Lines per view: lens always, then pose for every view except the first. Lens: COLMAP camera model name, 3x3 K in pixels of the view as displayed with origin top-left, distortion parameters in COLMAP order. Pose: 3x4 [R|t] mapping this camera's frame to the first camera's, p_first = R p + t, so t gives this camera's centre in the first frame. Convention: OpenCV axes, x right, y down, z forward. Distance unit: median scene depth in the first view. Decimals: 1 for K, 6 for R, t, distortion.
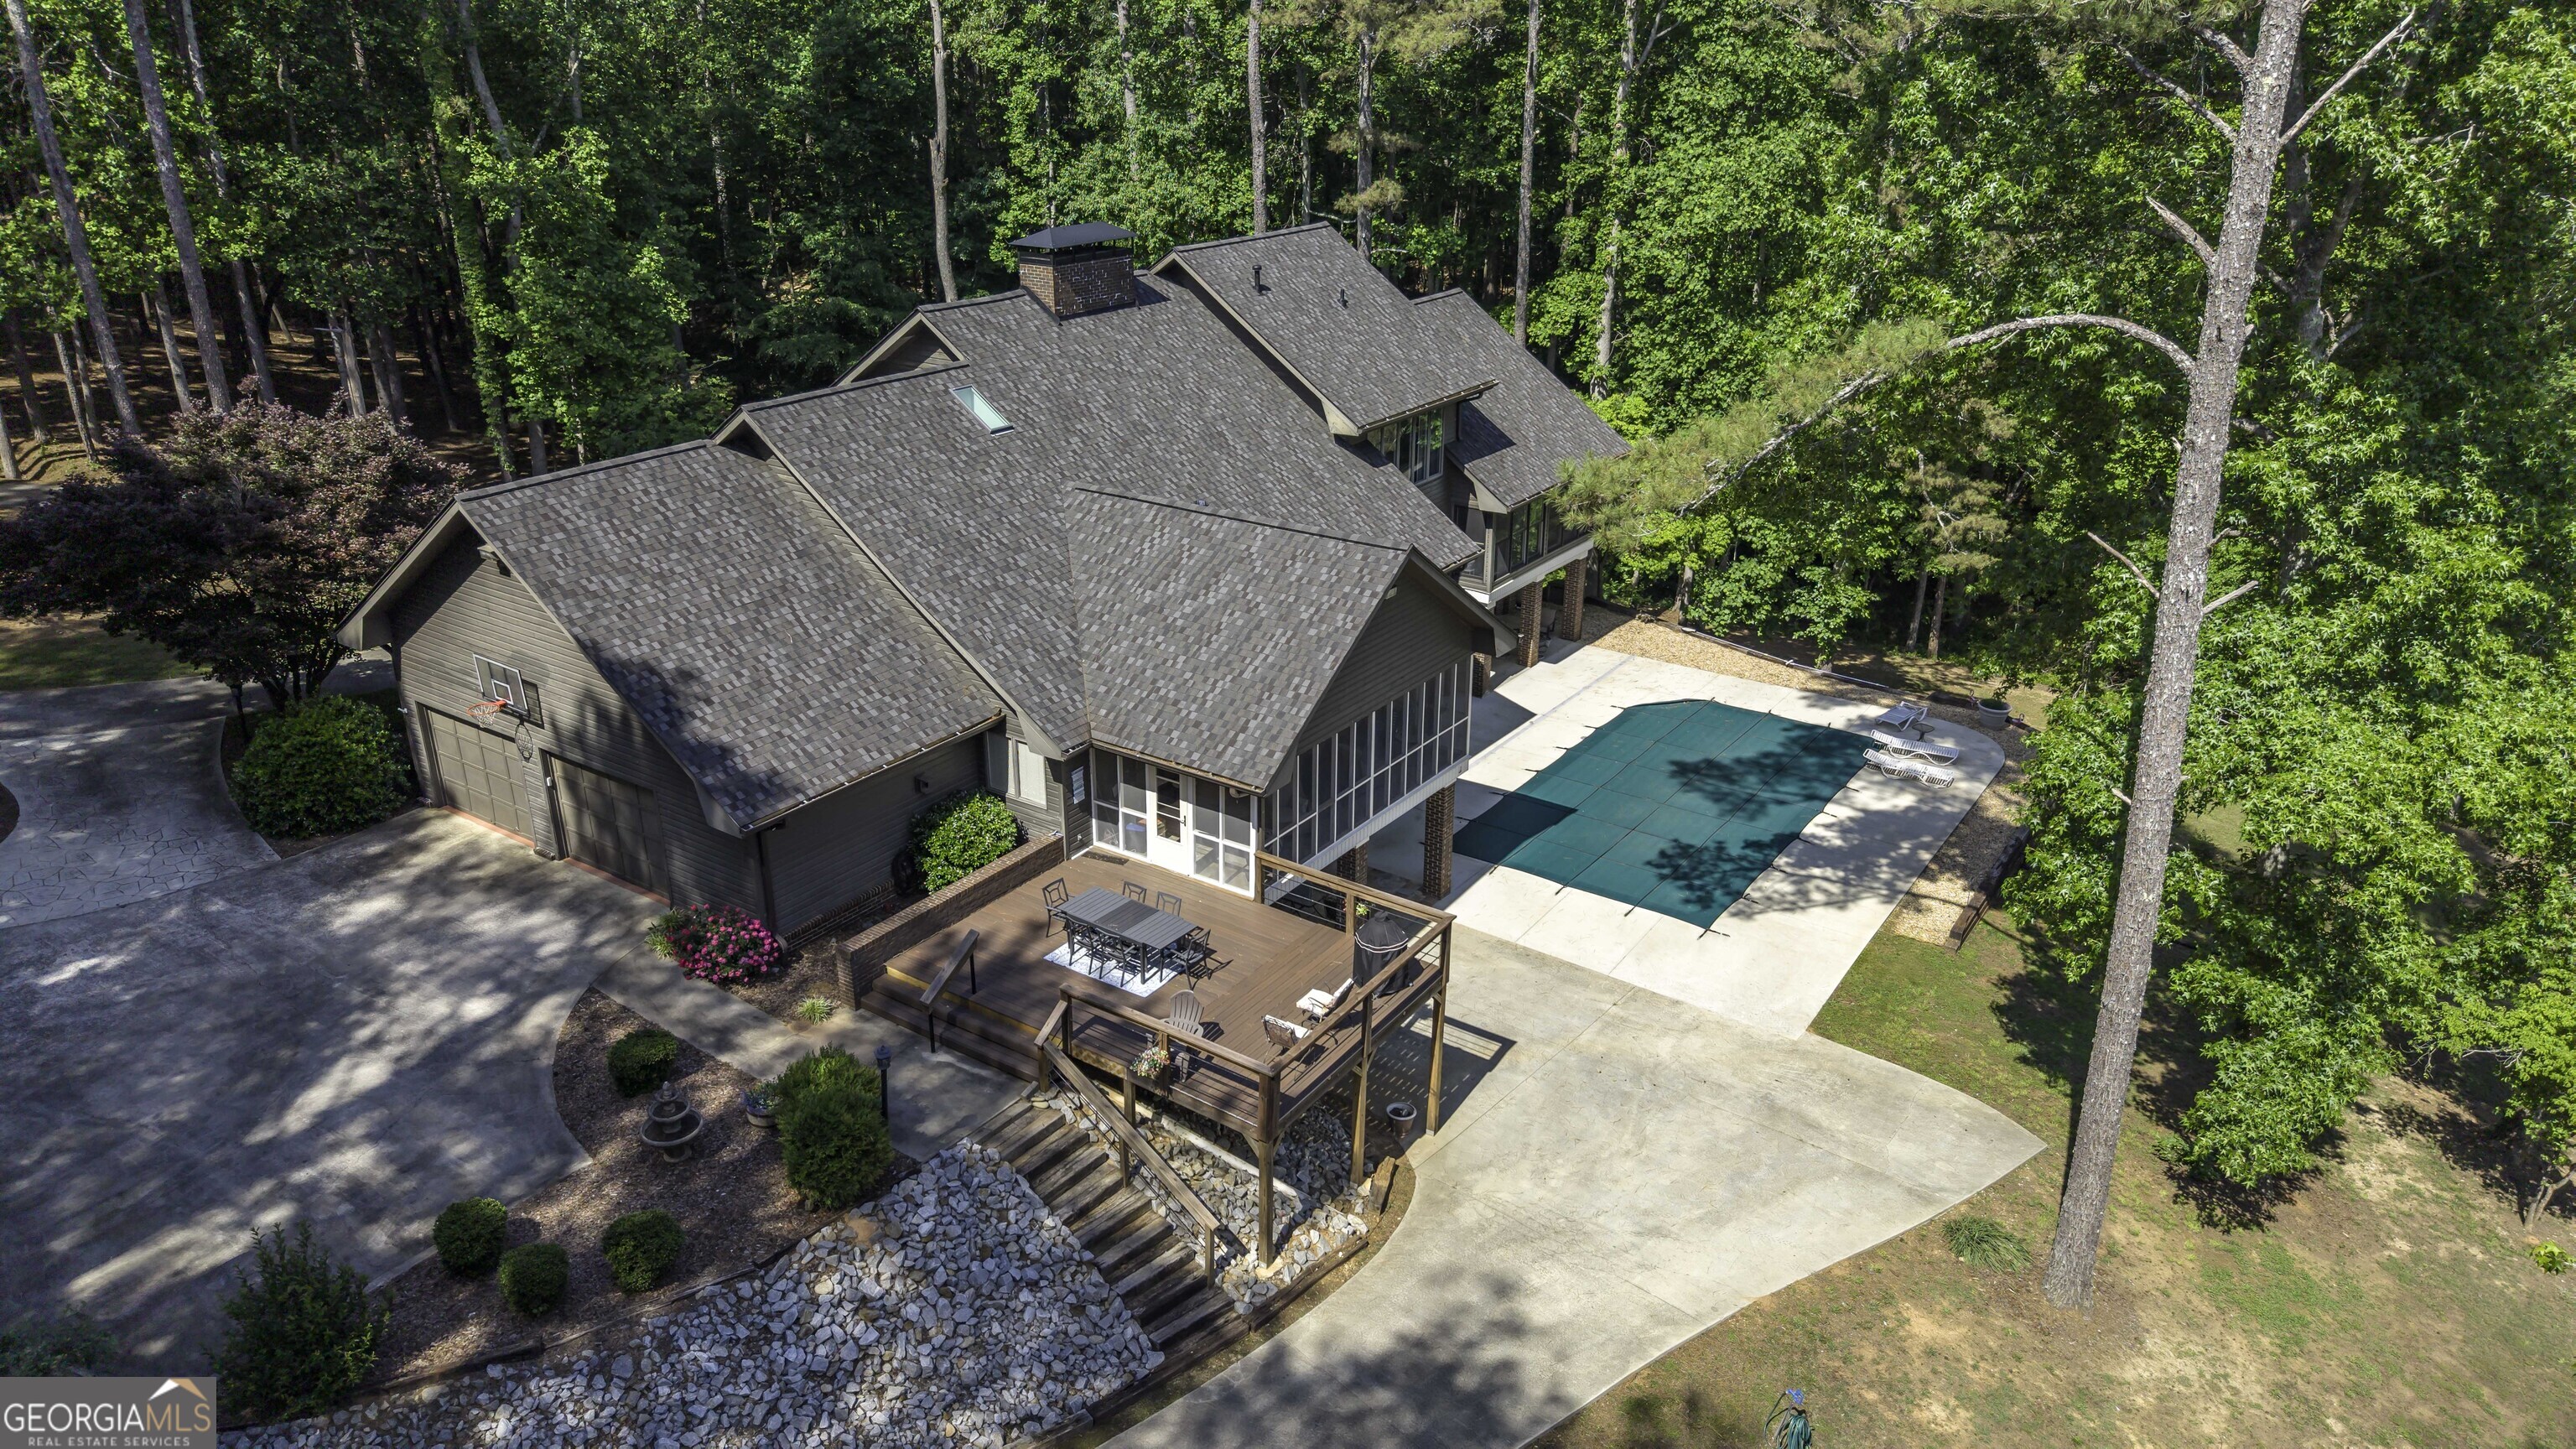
lens RADIAL K [[1730.0, 0, 1279.5], [0, 1730.0, 723.9], [0, 0, 1]] dist [-0.002754, -0.003193]
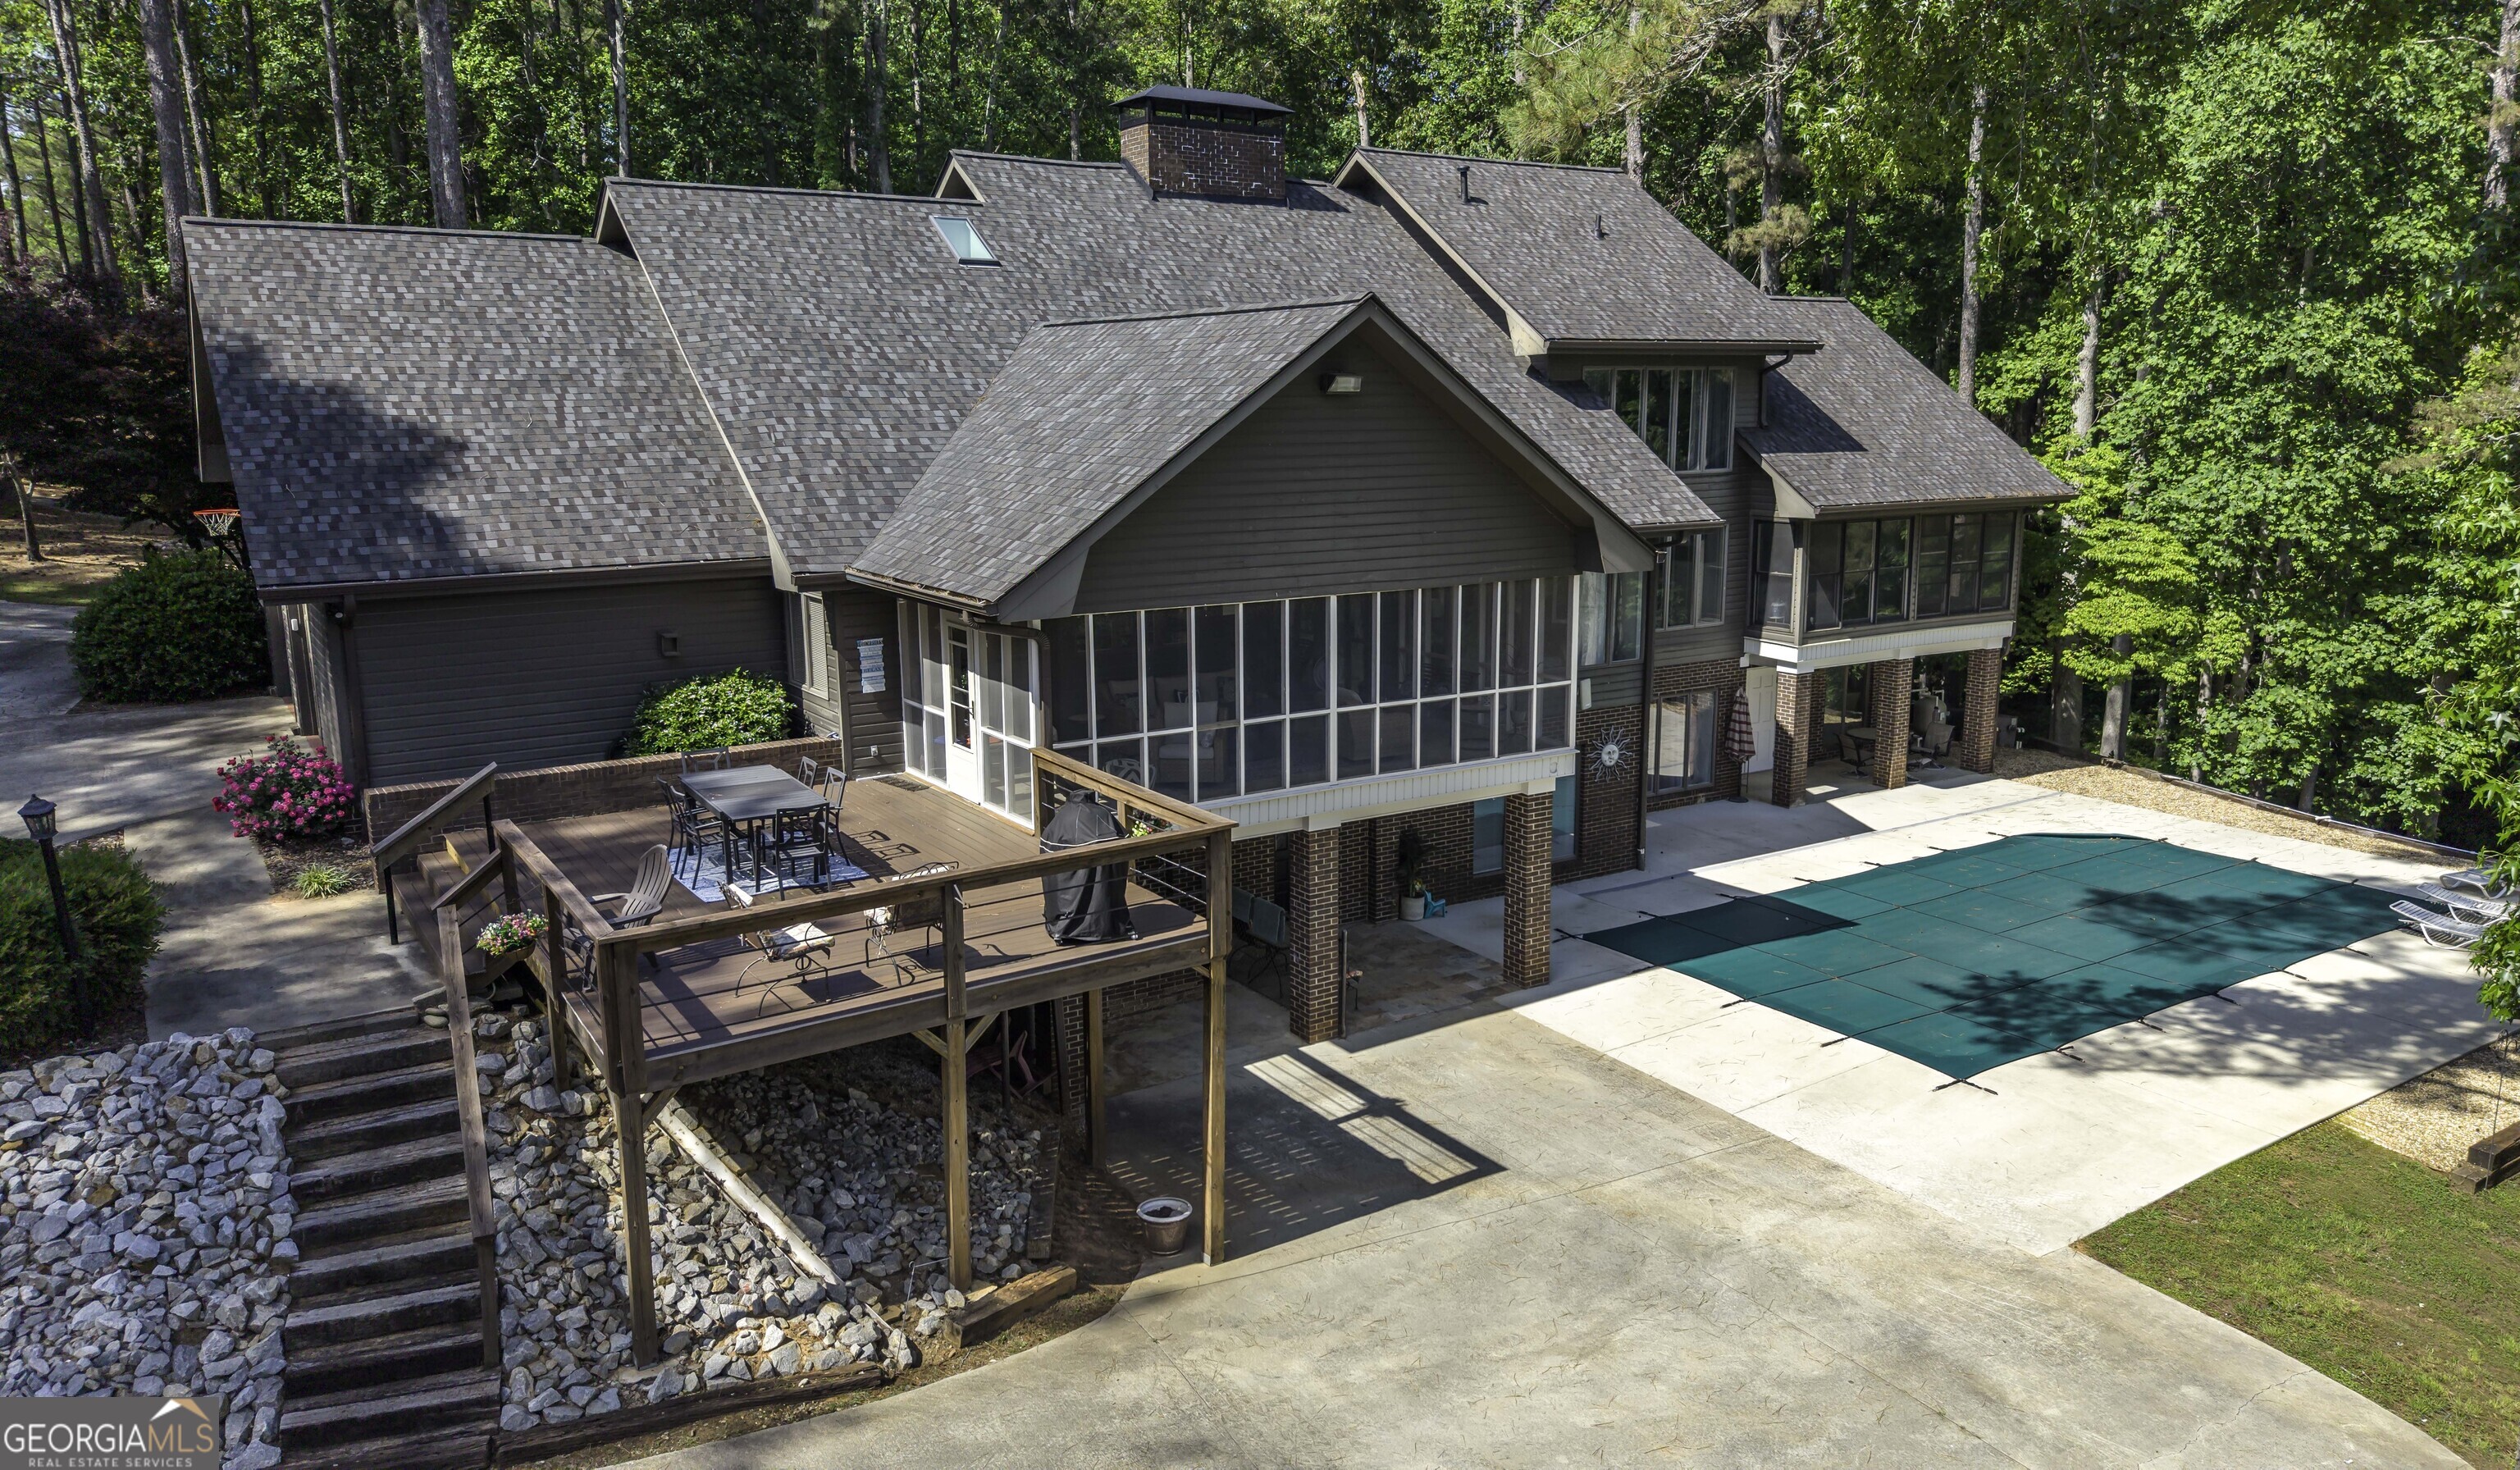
lens RADIAL K [[1732.7, 0, 1323.7], [0, 1732.7, 736.6], [0, 0, 1]] dist [-0.027372, 0.002463]
pose [[0.929259, 0.059315, -0.364637, 0.223790], [-0.134320, 0.973721, -0.183915, 0.124794], [0.344145, 0.219883, 0.912806, 0.357770]]
